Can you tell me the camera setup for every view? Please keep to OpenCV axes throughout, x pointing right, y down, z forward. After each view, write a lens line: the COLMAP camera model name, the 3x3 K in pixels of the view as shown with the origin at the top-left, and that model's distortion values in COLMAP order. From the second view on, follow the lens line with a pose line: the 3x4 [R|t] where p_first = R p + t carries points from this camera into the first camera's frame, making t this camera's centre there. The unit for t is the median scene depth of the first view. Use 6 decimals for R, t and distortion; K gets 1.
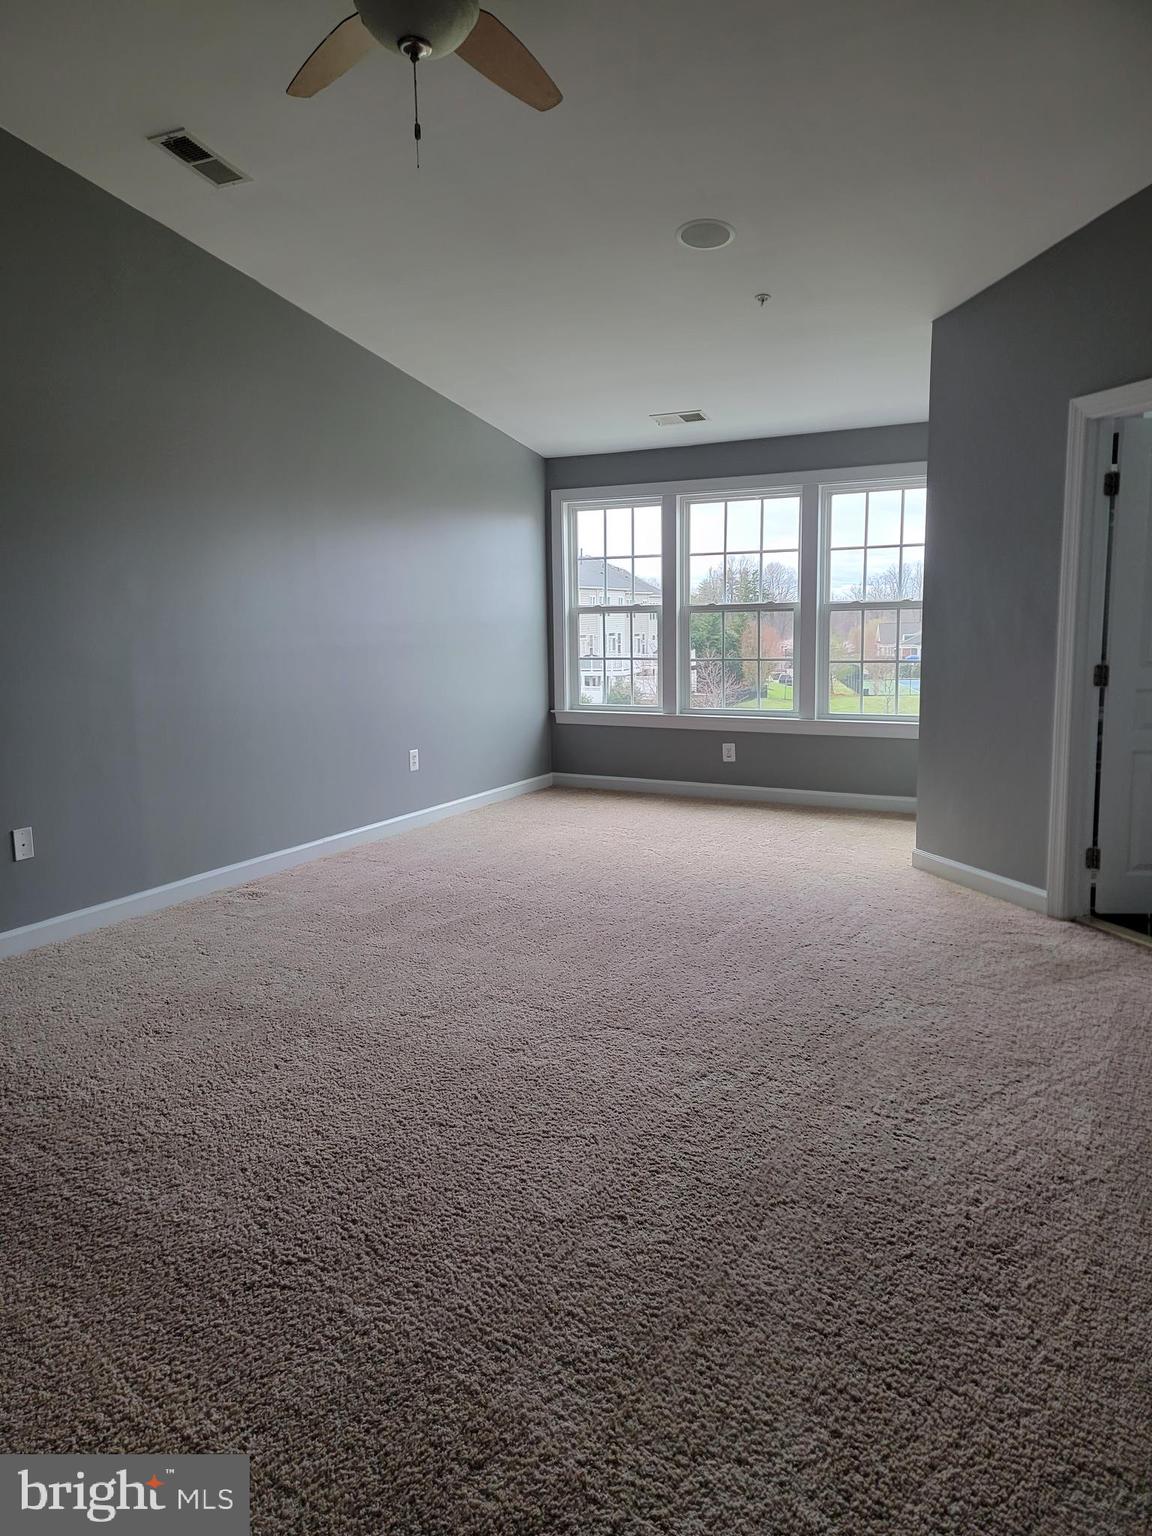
lens RADIAL K [[1053.8, 0, 561.0], [0, 1053.8, 751.0], [0, 0, 1]] dist [0.097397, -0.077112]
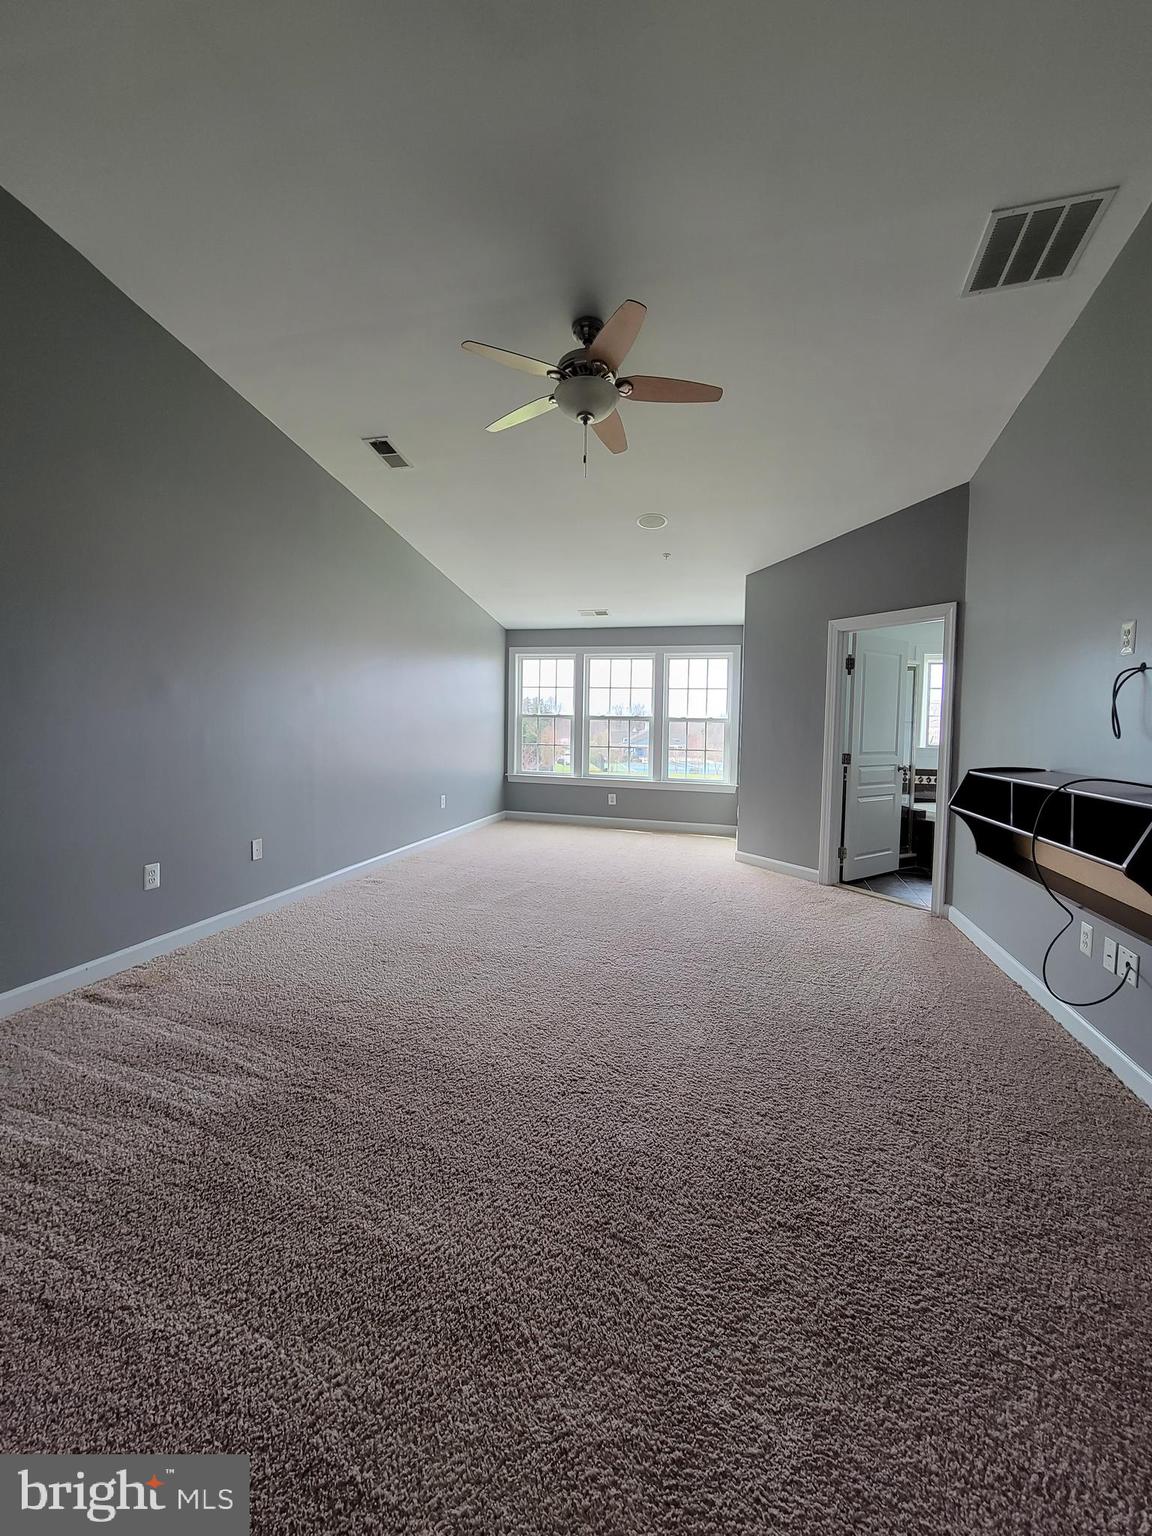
lens RADIAL K [[626.8, 0, 562.5], [0, 626.8, 756.8], [0, 0, 1]] dist [-0.000714, -0.000222]
pose [[0.978008, 0.022227, 0.207380, -0.167925], [-0.007135, 0.997289, -0.073241, 0.009519], [-0.208446, 0.070150, 0.975515, -0.007712]]
